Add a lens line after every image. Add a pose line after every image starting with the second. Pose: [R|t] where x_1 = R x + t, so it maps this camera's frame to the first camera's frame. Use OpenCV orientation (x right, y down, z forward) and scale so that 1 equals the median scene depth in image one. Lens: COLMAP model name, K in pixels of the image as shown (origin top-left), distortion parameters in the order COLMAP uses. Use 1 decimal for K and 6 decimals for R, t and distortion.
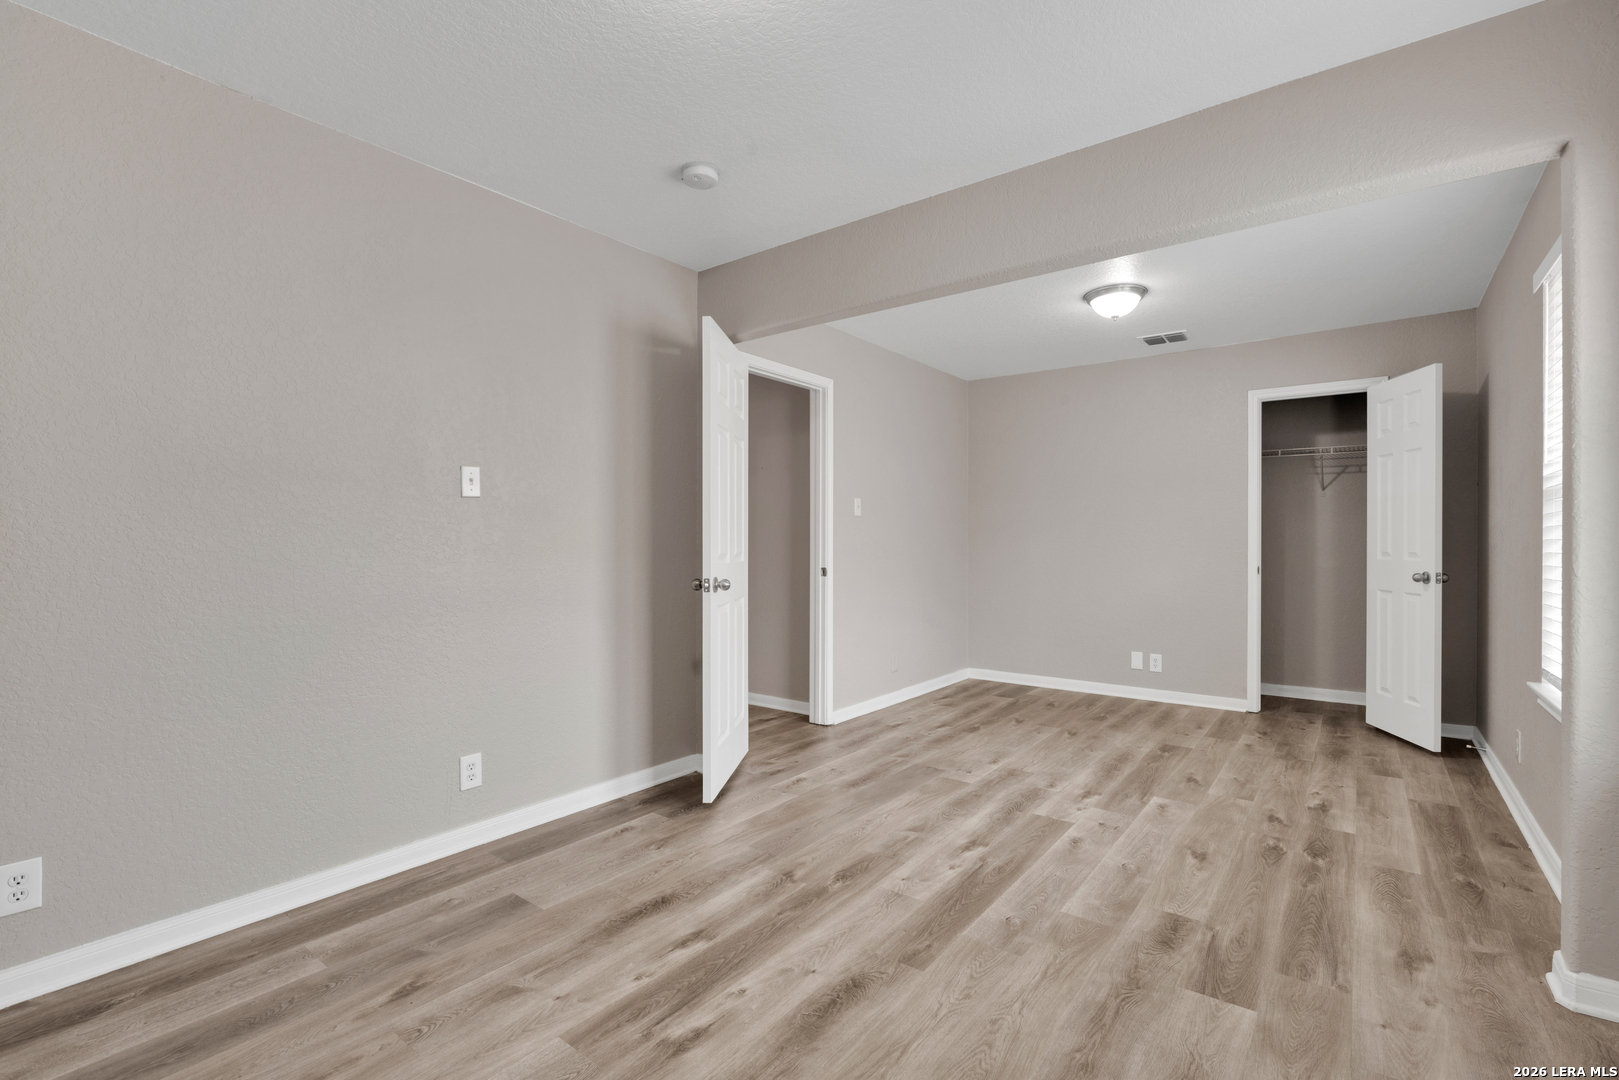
lens RADIAL K [[703.8, 0, 809.8], [0, 703.8, 543.4], [0, 0, 1]] dist [-0.003666, -0.000608]
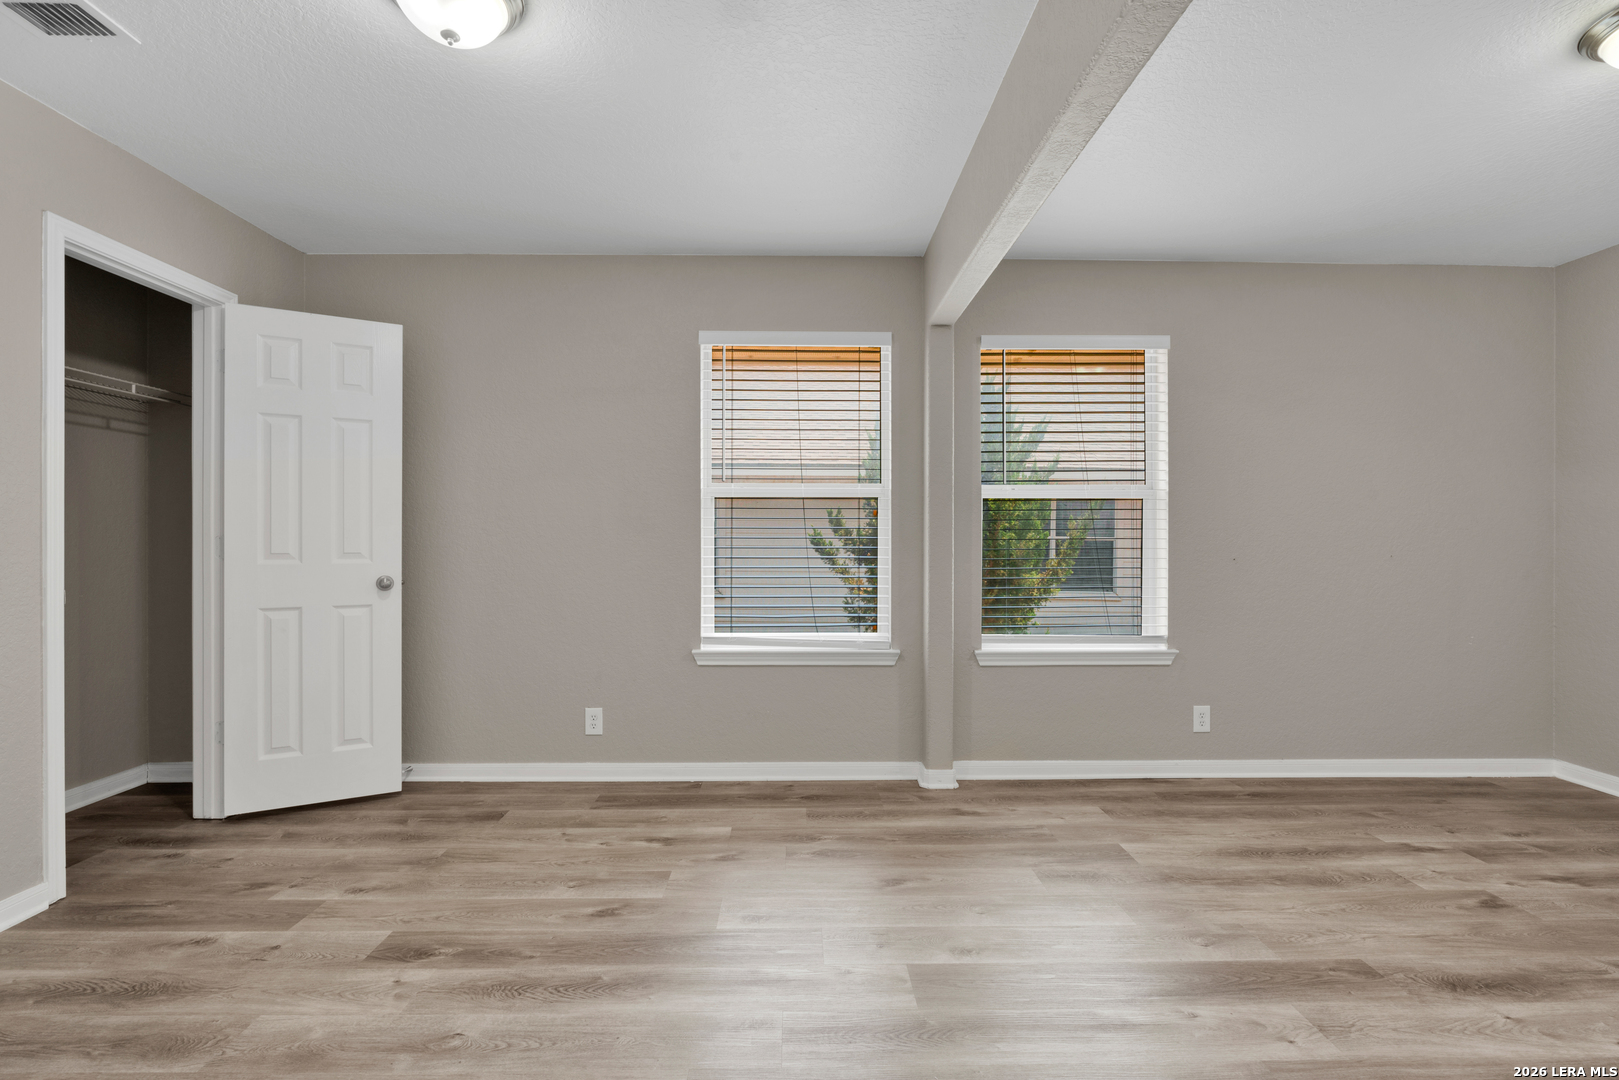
lens RADIAL K [[703.8, 0, 805.2], [0, 703.8, 539.7], [0, 0, 1]] dist [-0.003666, -0.000608]
pose [[-0.633732, -0.003008, 0.773547, -0.071632], [-0.003639, 0.999993, 0.000908, -0.004660], [-0.773544, -0.002240, -0.633739, 1.406743]]
